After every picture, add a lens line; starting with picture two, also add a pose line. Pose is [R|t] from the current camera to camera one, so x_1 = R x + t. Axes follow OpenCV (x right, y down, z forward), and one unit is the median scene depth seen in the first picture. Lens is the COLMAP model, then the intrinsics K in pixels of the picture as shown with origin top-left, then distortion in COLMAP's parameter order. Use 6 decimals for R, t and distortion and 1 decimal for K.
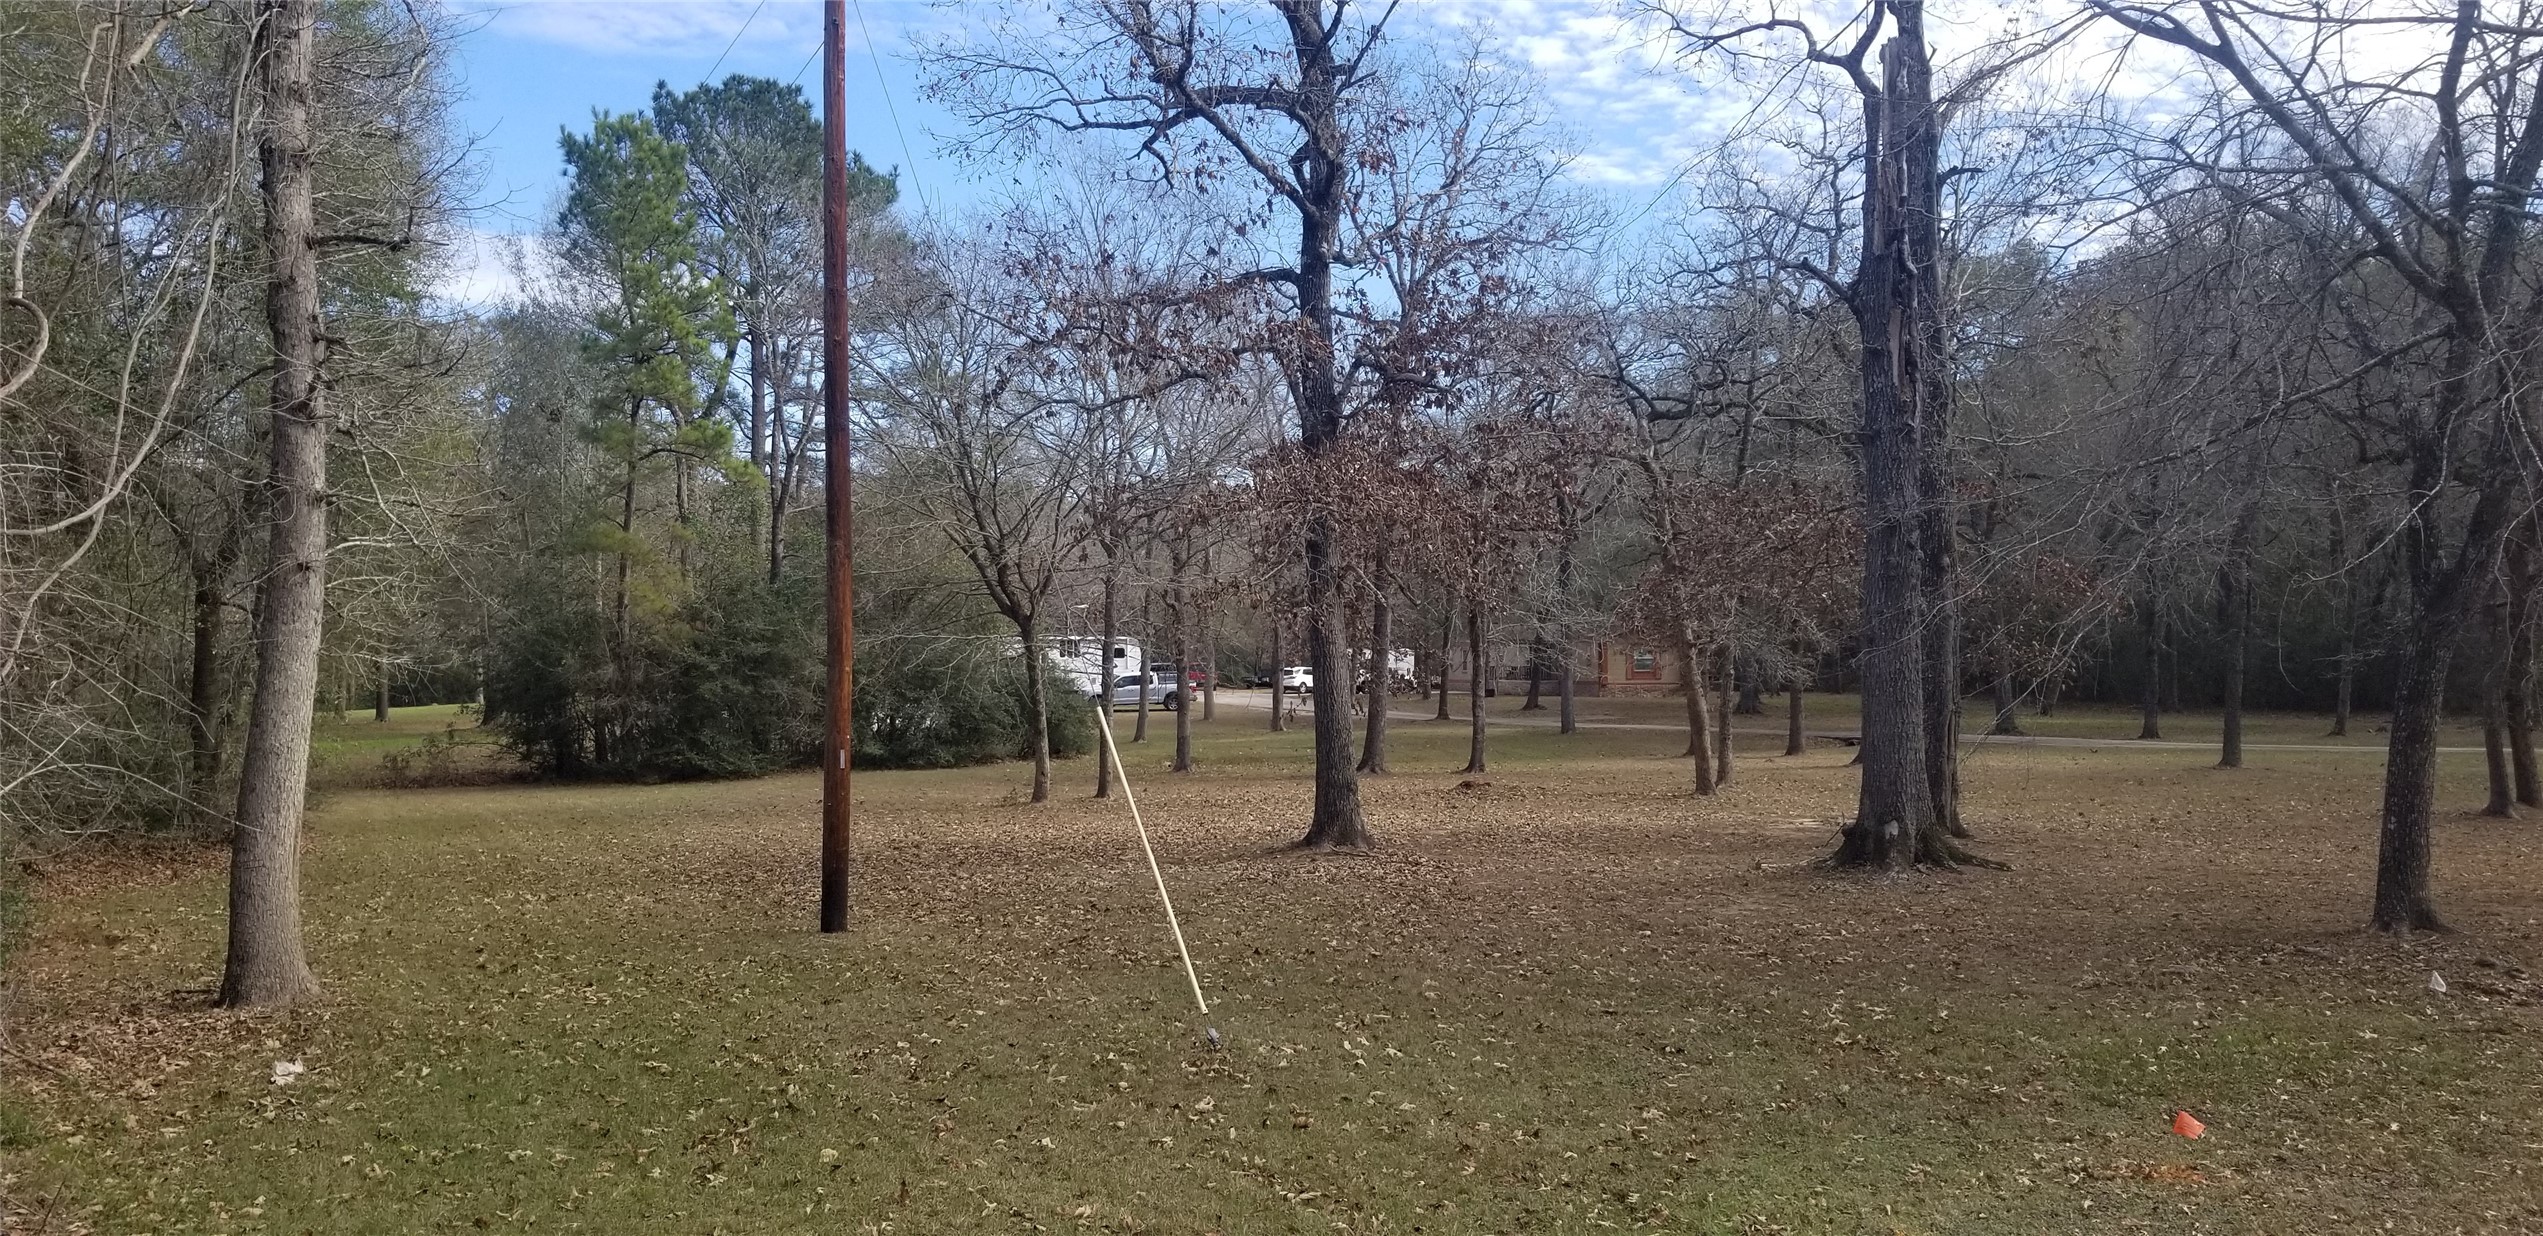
lens RADIAL K [[1956.6, 0, 1271.5], [0, 1956.6, 618.0], [0, 0, 1]] dist [0.092774, -0.162082]
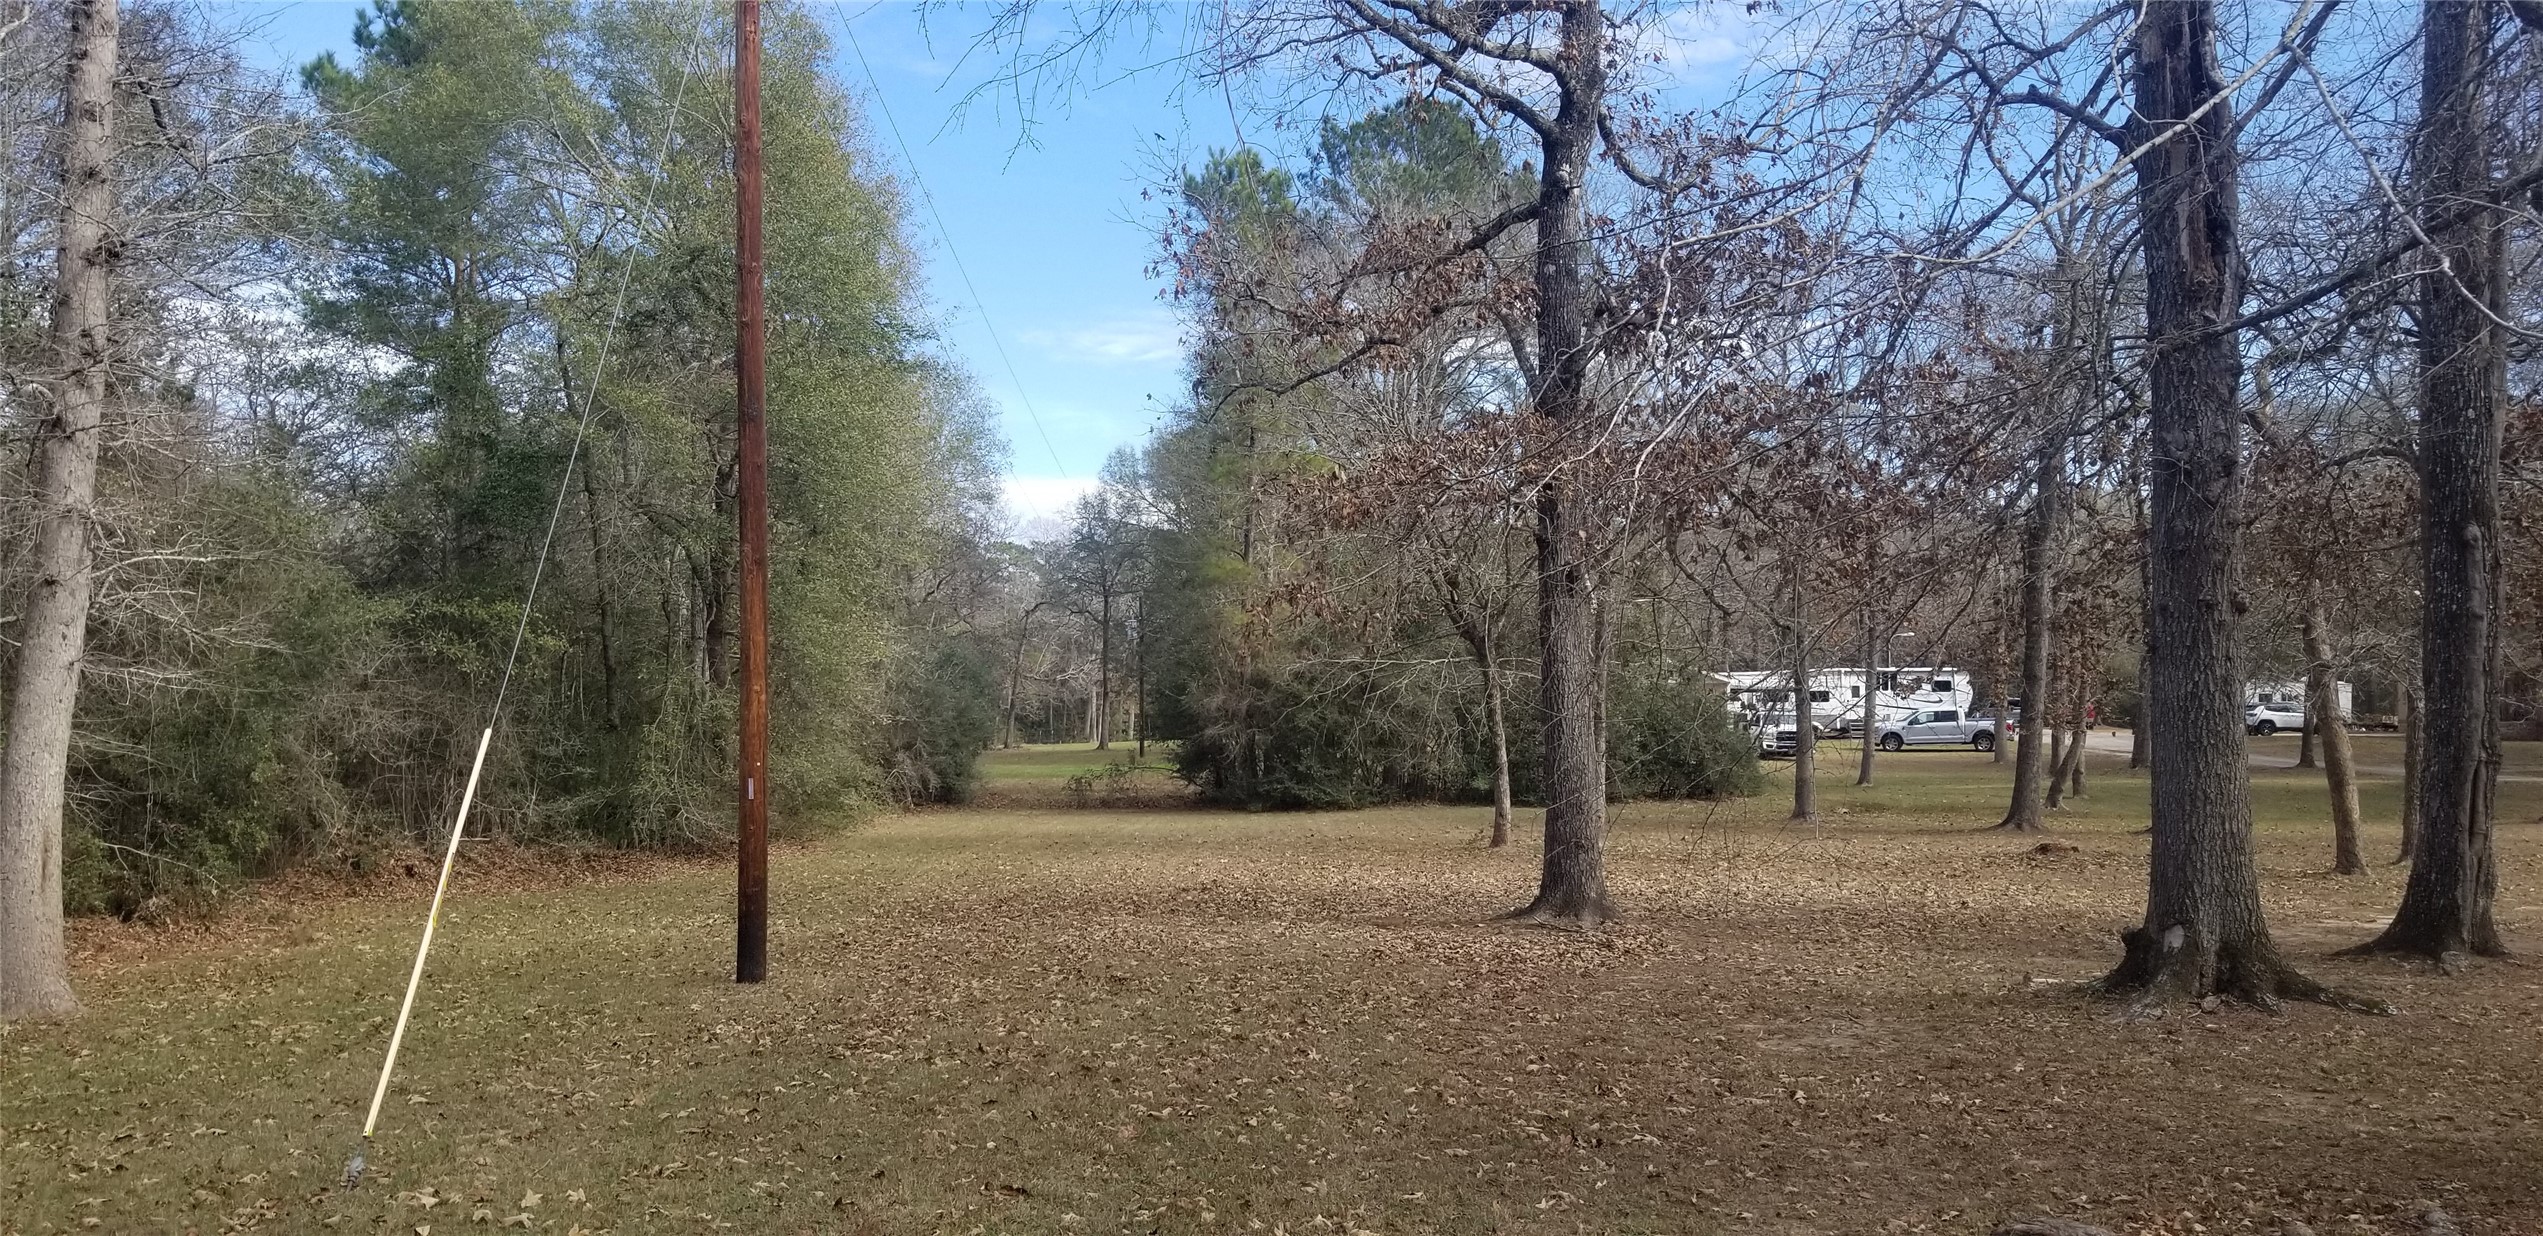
lens RADIAL K [[1956.6, 0, 1271.5], [0, 1956.6, 618.0], [0, 0, 1]] dist [0.092774, -0.162082]
pose [[0.882369, -0.015995, -0.470286, 0.237354], [0.007442, 0.999771, -0.020040, 0.007946], [0.470499, 0.014183, 0.882286, 0.184621]]
